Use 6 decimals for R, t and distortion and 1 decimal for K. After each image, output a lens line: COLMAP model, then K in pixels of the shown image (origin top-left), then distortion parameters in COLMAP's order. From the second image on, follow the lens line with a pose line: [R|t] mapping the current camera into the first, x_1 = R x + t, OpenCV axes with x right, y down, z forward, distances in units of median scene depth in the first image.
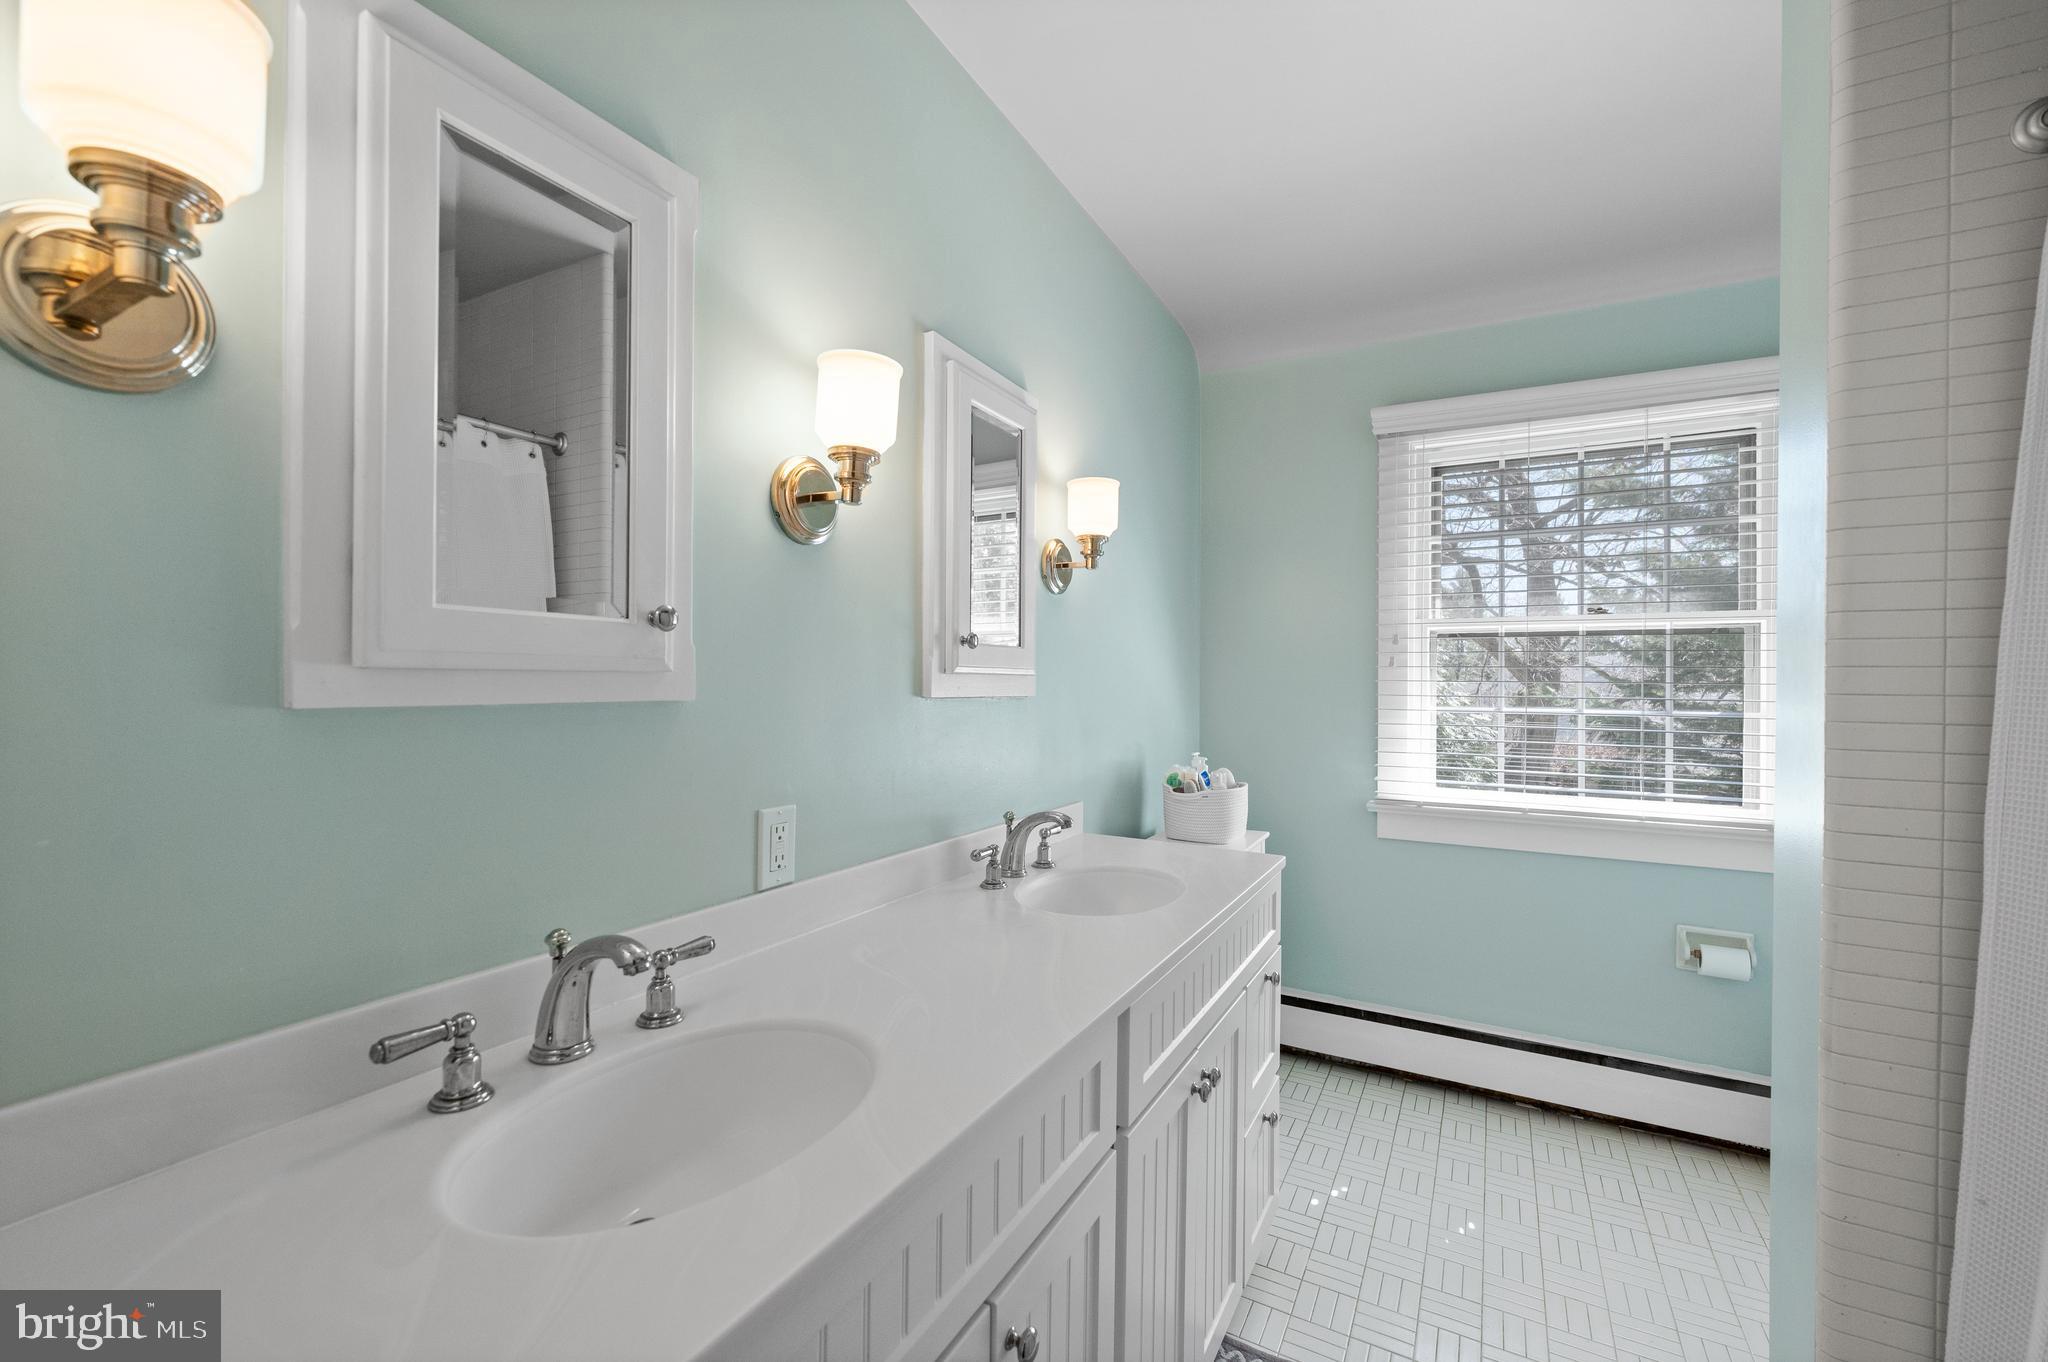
lens RADIAL K [[835.3, 0, 1028.1], [0, 835.3, 667.3], [0, 0, 1]] dist [0.002742, 0.000171]
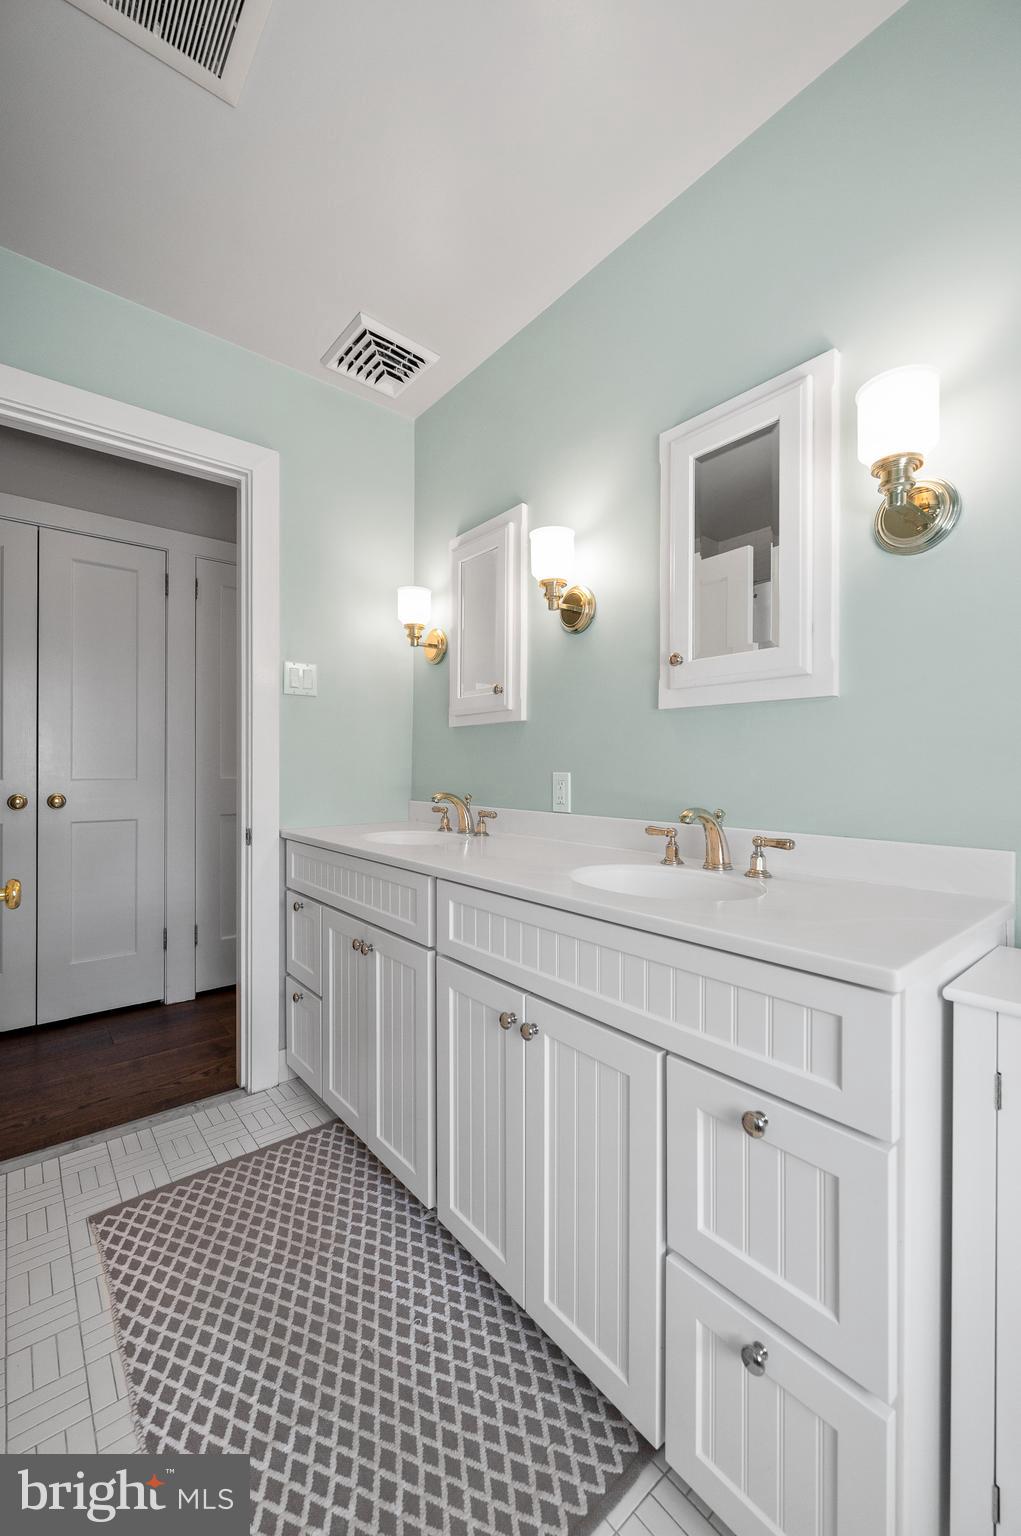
lens RADIAL K [[612.1, 0, 510.5], [0, 612.1, 768.0], [0, 0, 1]] dist [0.000164, 0.000048]
pose [[-0.367063, -0.013954, -0.930091, 1.059307], [0.003518, 0.999860, -0.016389, 0.174493], [0.930189, -0.009288, -0.366962, 1.380363]]
